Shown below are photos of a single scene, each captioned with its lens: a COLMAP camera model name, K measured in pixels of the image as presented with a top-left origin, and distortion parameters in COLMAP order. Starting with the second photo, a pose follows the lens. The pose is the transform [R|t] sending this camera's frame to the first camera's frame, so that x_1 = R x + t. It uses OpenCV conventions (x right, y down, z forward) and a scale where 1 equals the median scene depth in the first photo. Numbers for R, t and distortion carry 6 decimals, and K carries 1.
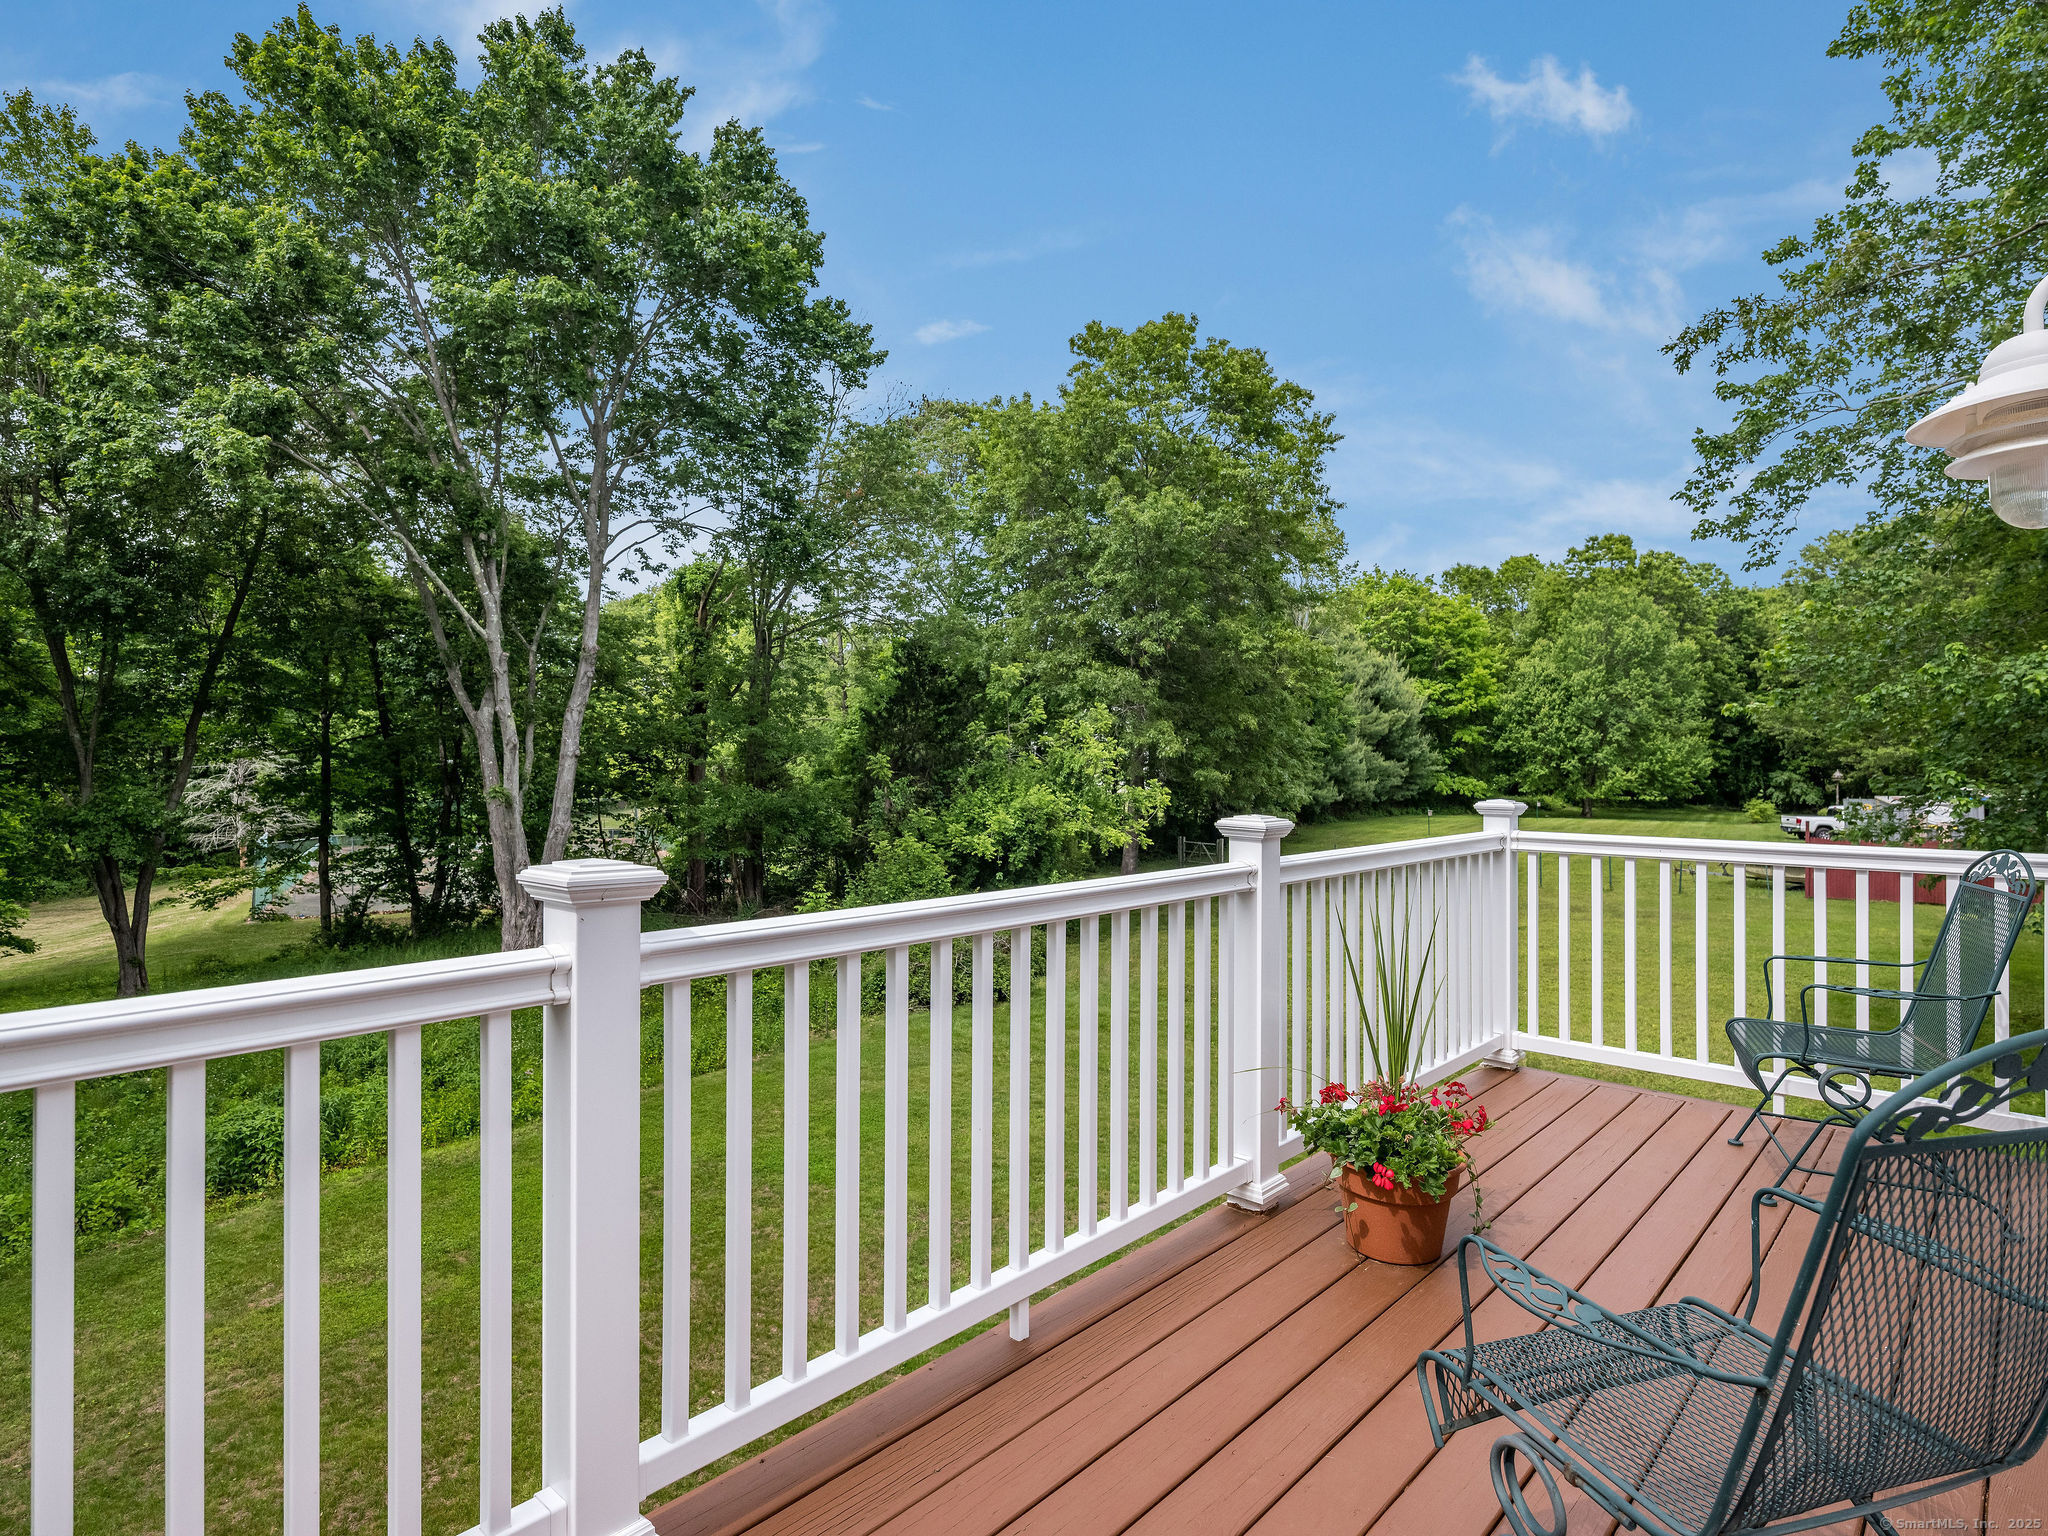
lens RADIAL K [[1112.2, 0, 1013.7], [0, 1112.2, 773.4], [0, 0, 1]] dist [-0.029296, 0.025183]
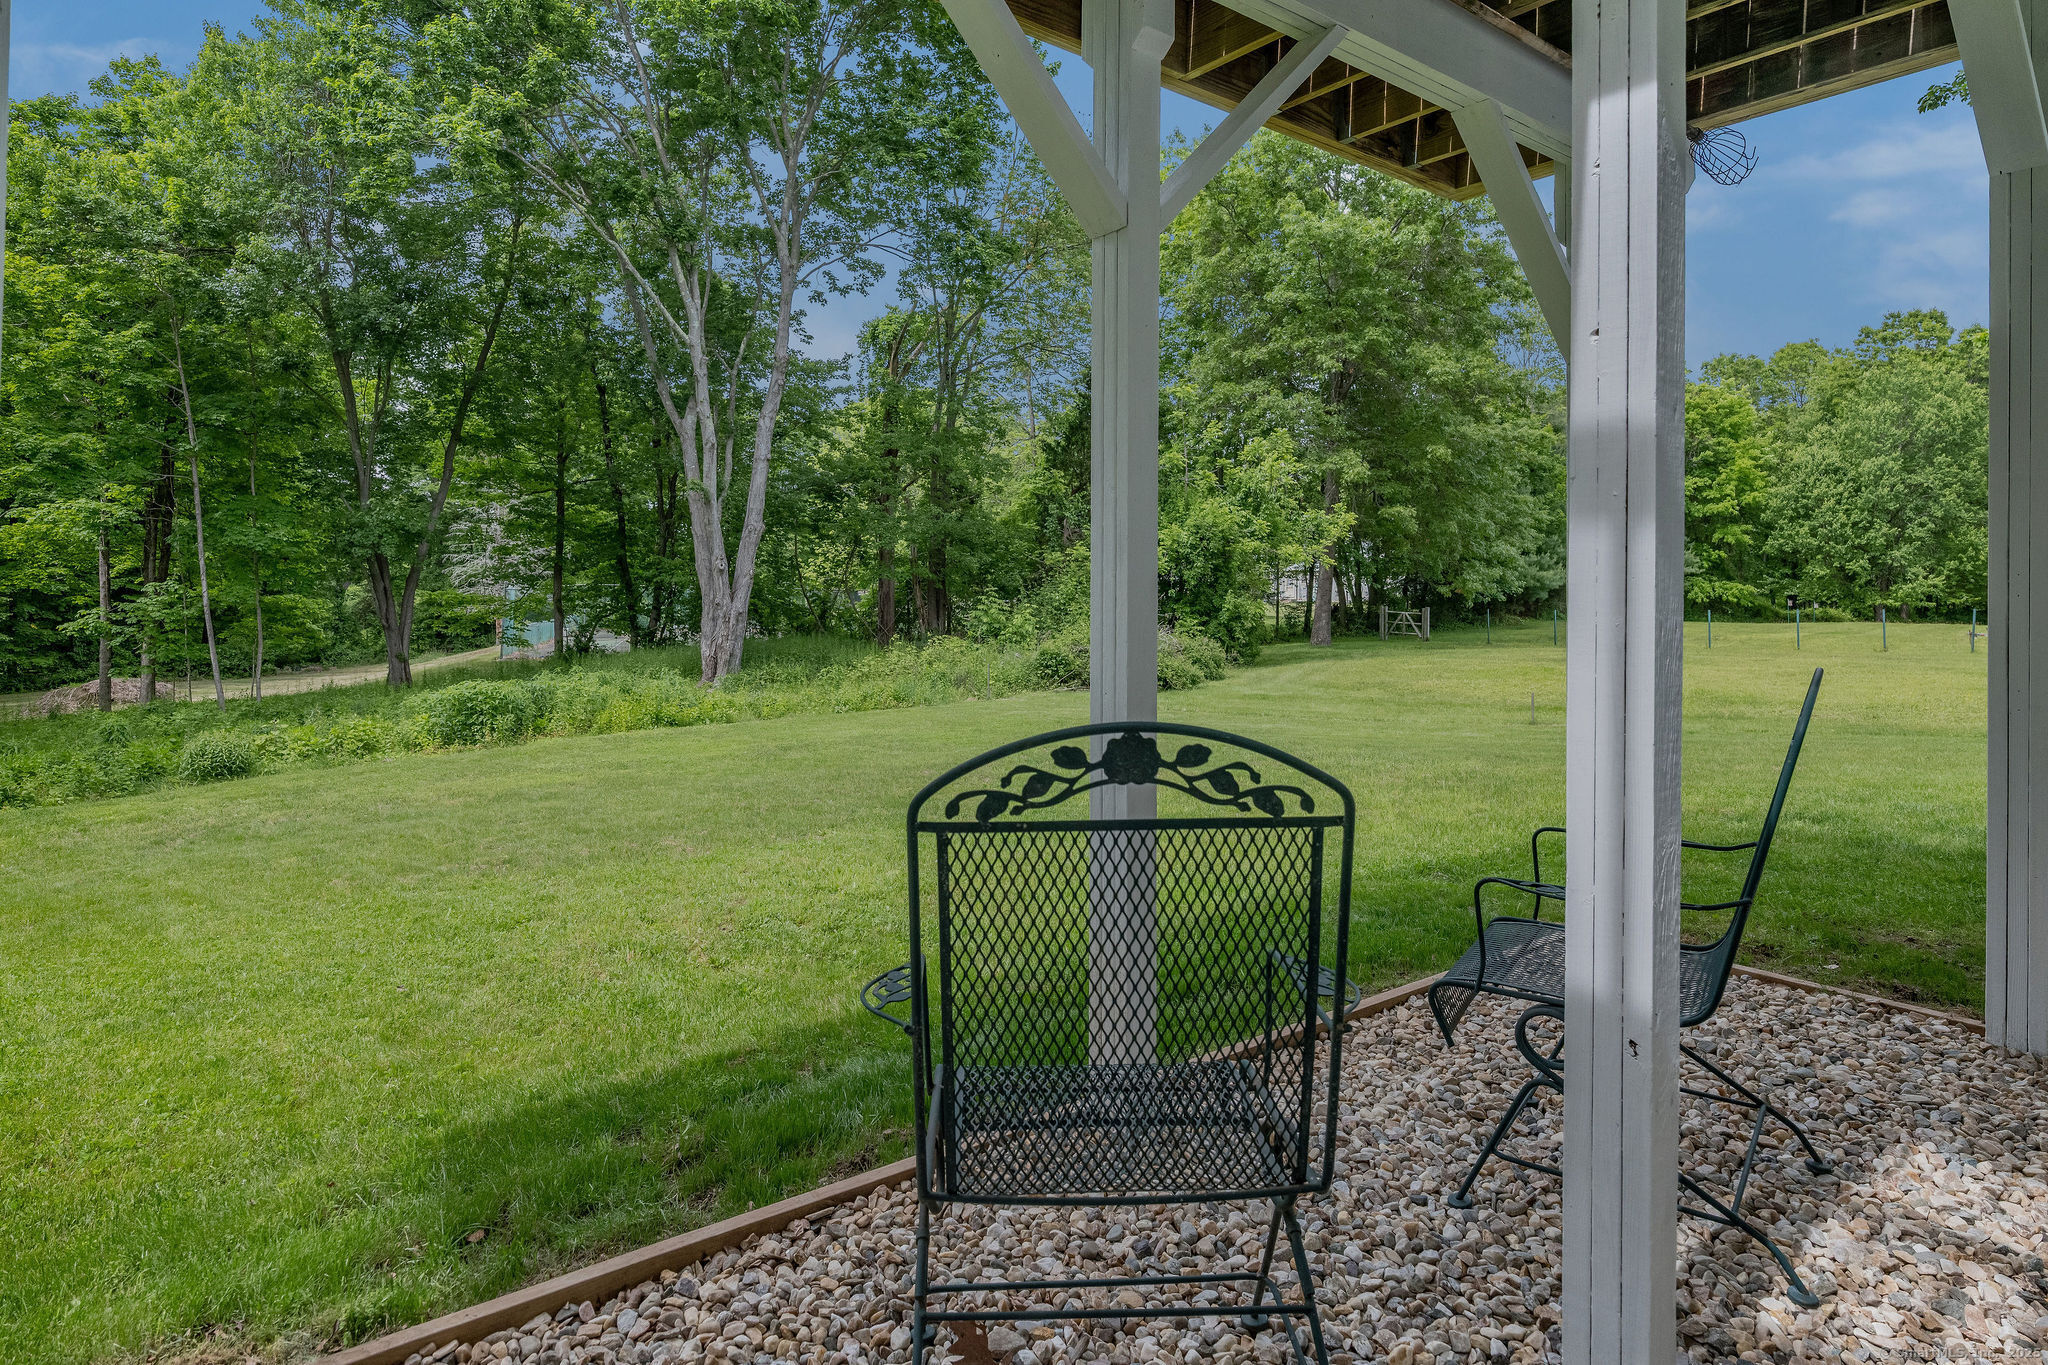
lens RADIAL K [[1135.2, 0, 1029.9], [0, 1135.2, 654.3], [0, 0, 1]] dist [0.004271, 0.001094]
pose [[0.982582, 0.004640, -0.185772, 0.047730], [-0.006446, 0.999938, -0.009120, 0.147907], [0.185718, 0.010158, 0.982551, -0.024589]]
